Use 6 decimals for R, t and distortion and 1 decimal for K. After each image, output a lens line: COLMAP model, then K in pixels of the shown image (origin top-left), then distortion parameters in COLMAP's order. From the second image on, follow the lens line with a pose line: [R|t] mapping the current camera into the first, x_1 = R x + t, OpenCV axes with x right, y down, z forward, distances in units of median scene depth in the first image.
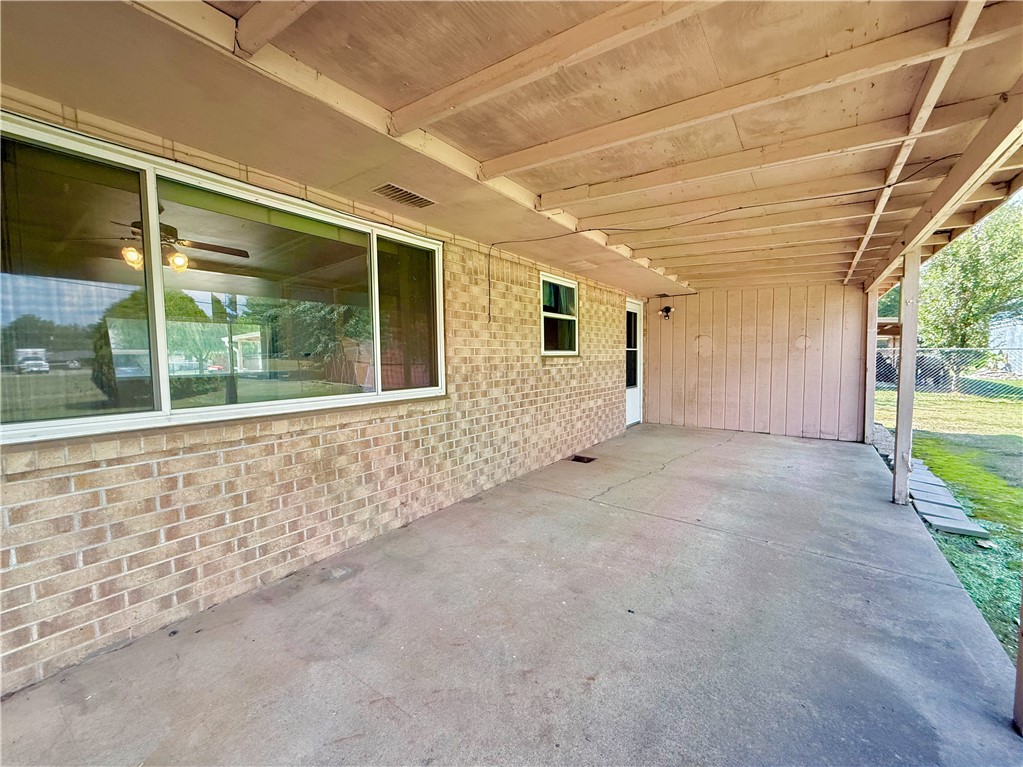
lens RADIAL K [[411.9, 0, 506.4], [0, 411.9, 384.2], [0, 0, 1]] dist [0.006302, -0.000683]
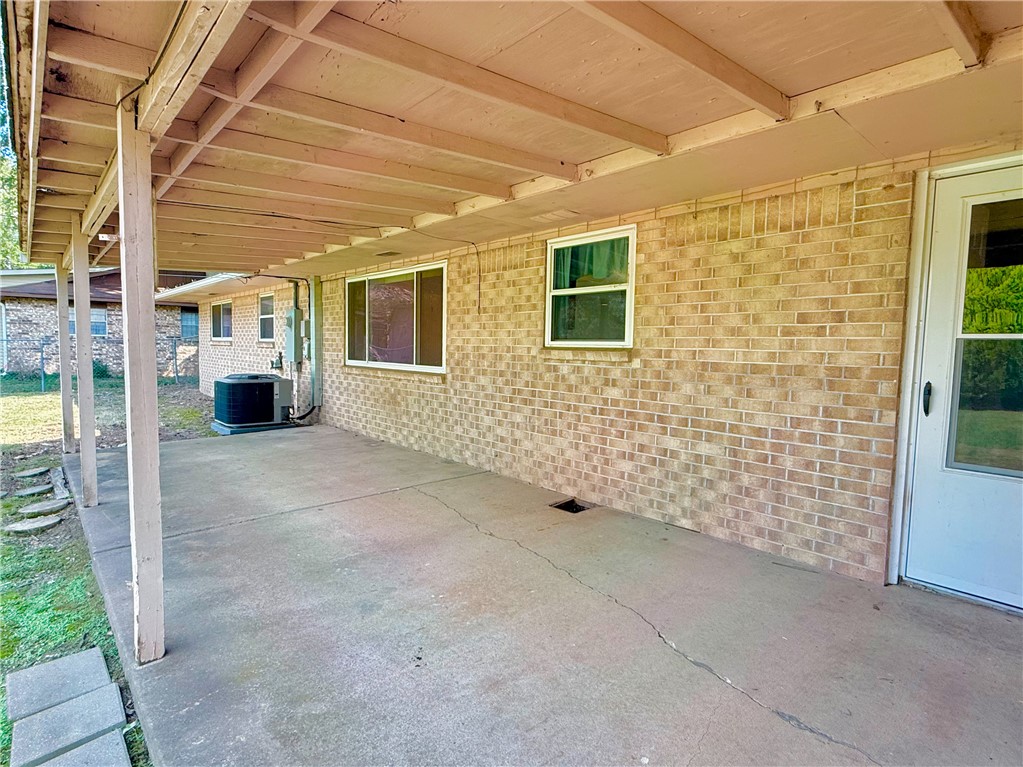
lens RADIAL K [[534.1, 0, 515.8], [0, 534.1, 383.8], [0, 0, 1]] dist [0.003456, 0.000128]
pose [[-0.191453, 0.081025, -0.978152, 1.302579], [-0.078919, 0.992089, 0.097626, -0.111536], [0.978324, 0.095886, -0.183544, 1.343920]]
